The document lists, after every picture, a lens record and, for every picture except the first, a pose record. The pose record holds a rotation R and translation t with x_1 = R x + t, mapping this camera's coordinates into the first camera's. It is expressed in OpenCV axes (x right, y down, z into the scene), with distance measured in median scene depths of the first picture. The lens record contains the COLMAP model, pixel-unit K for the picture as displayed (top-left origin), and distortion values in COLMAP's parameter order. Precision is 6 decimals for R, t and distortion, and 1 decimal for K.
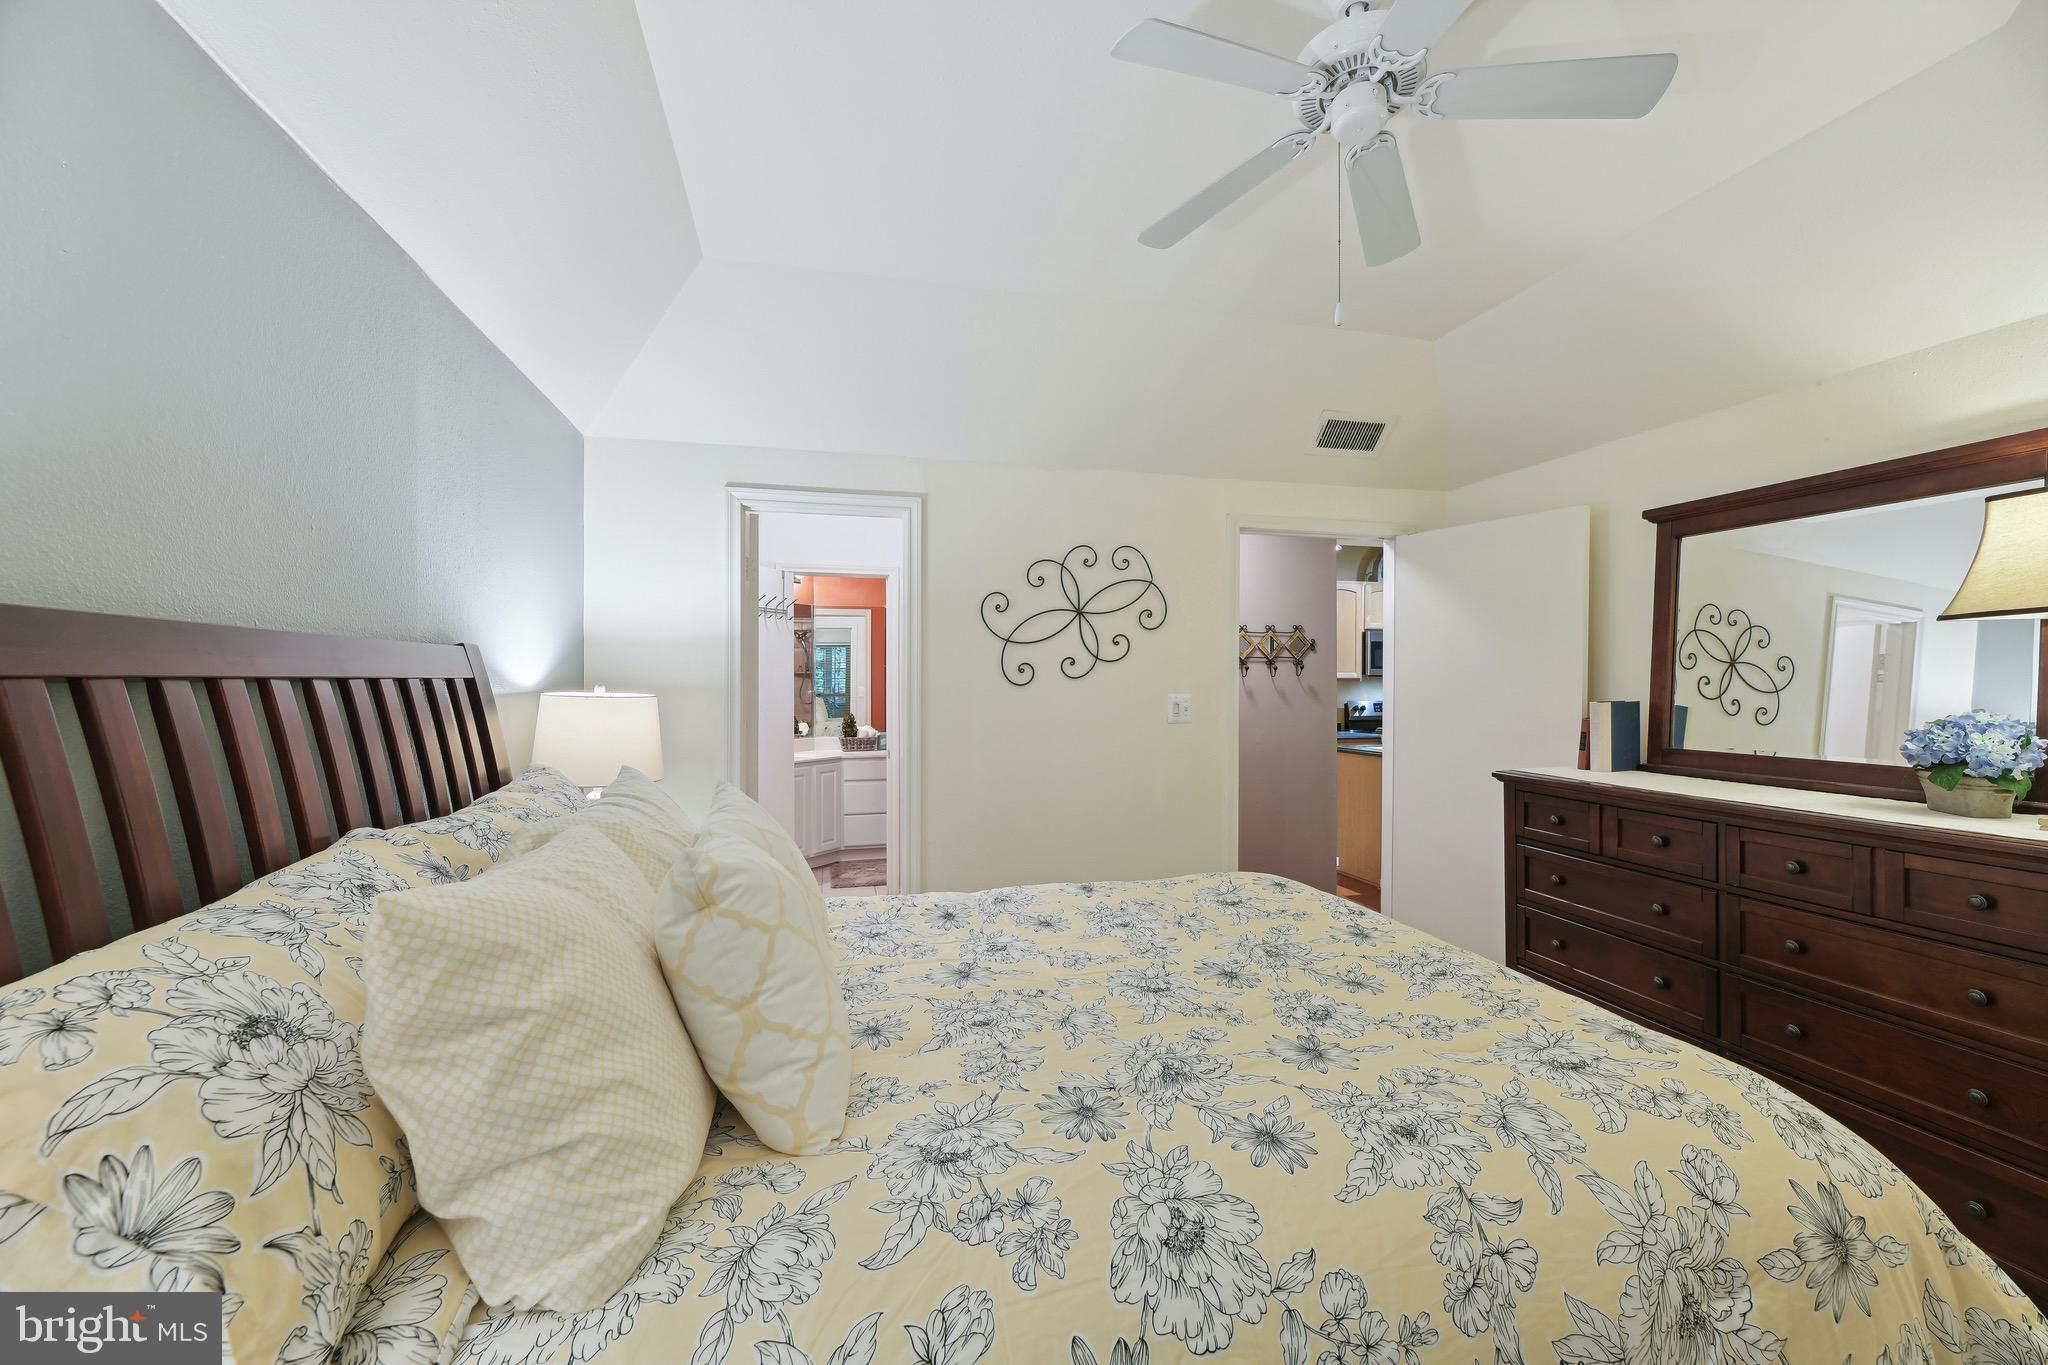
lens RADIAL K [[842.1, 0, 1023.8], [0, 842.1, 670.3], [0, 0, 1]] dist [-0.001059, -0.000356]
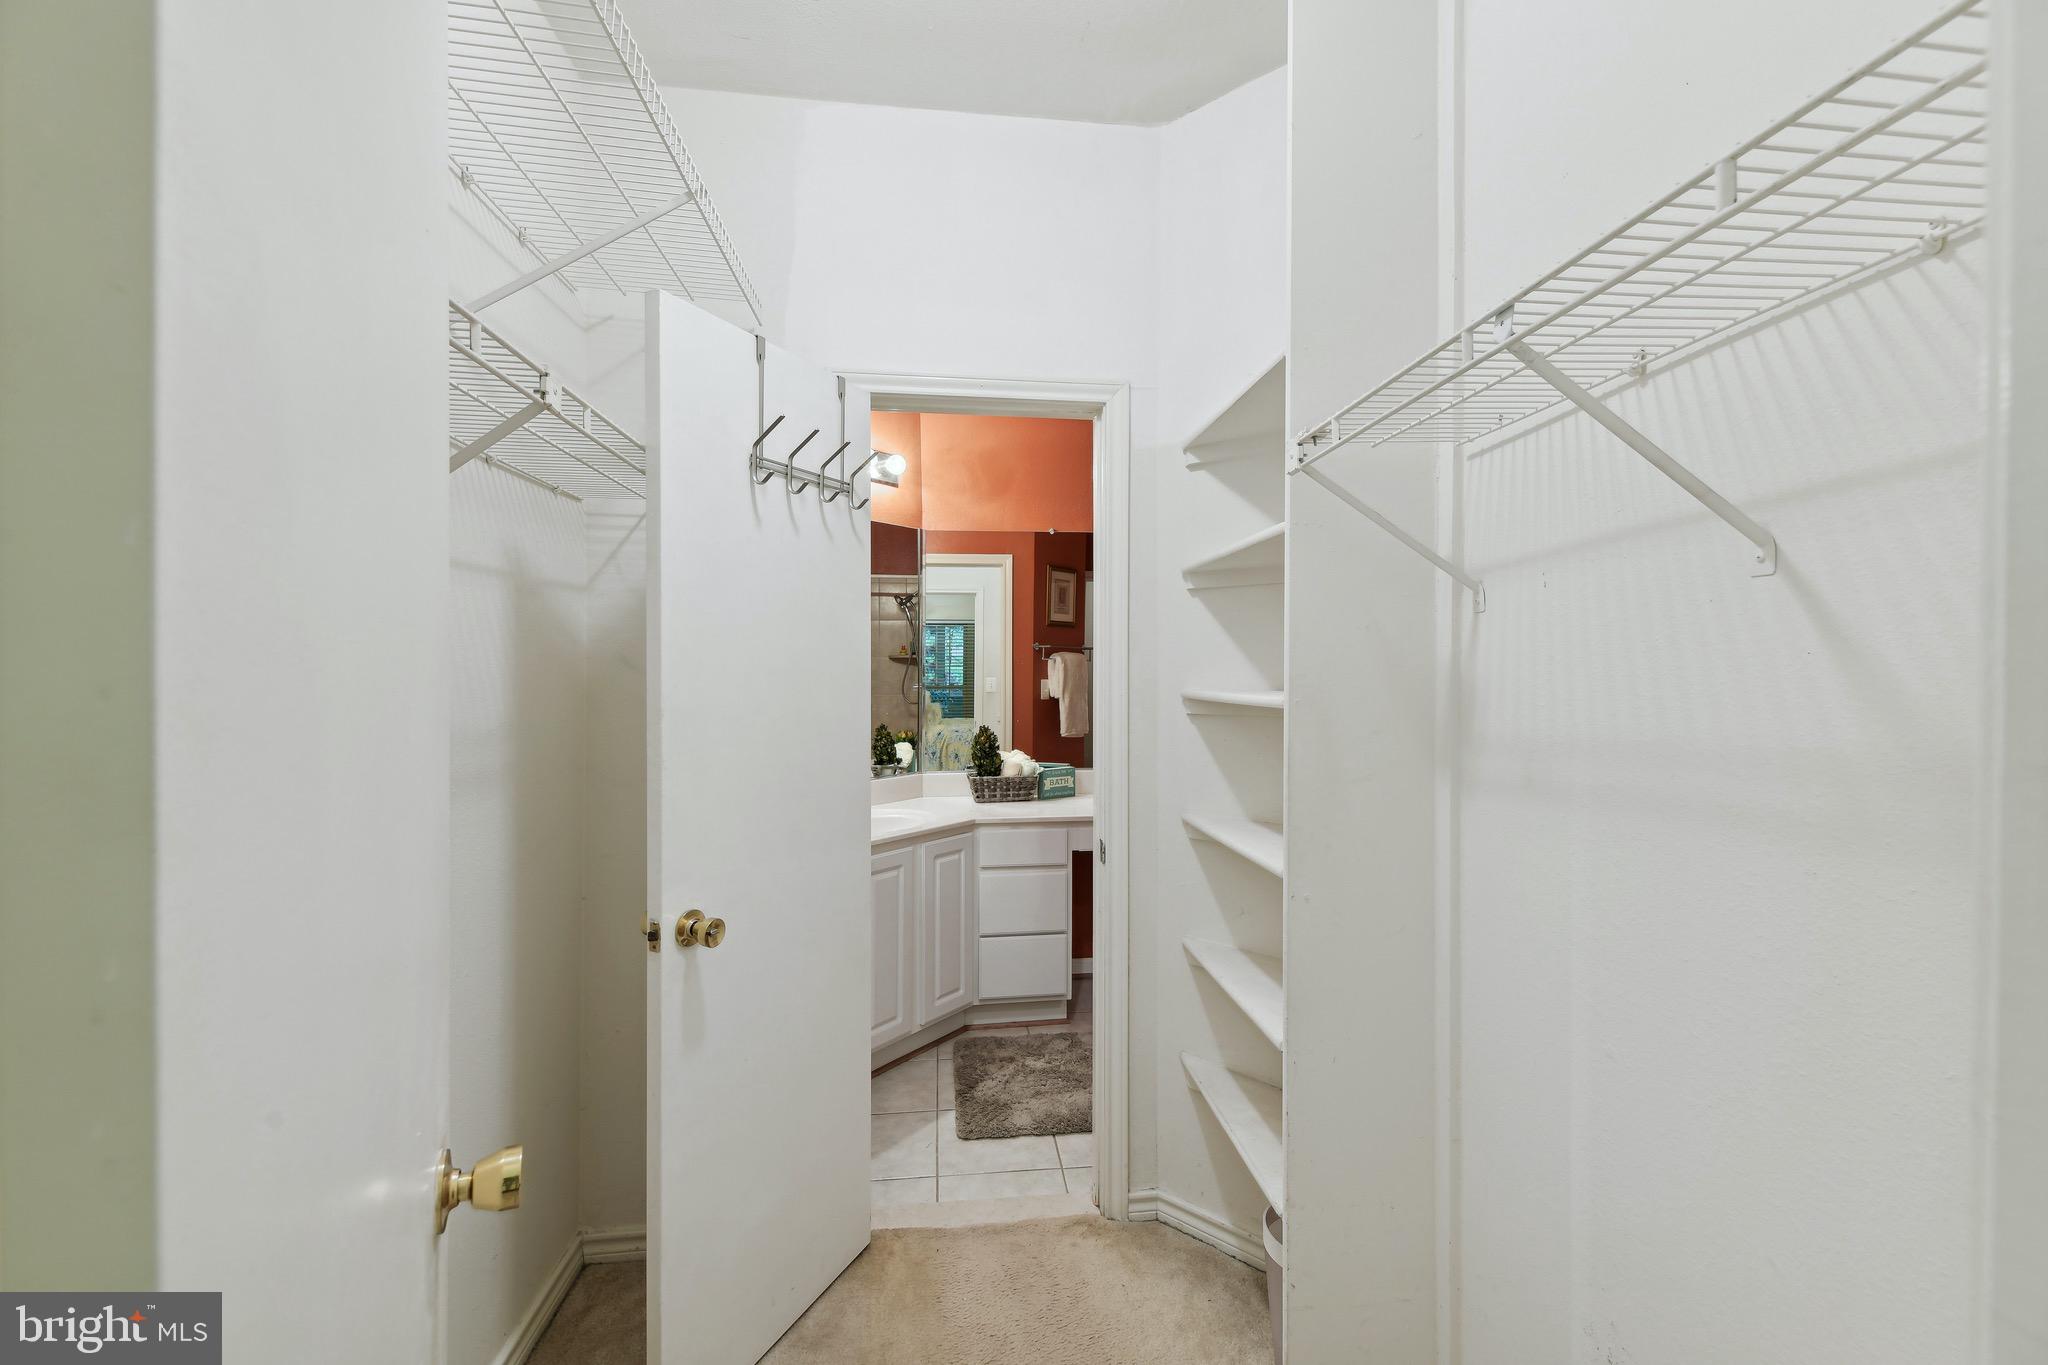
lens RADIAL K [[842.1, 0, 1023.8], [0, 842.1, 670.3], [0, 0, 1]] dist [-0.001059, -0.000356]
pose [[0.992044, 0.002466, -0.125869, -0.117605], [-0.000774, 0.999909, 0.013488, 0.006176], [0.125891, -0.013283, 0.991955, 0.478529]]
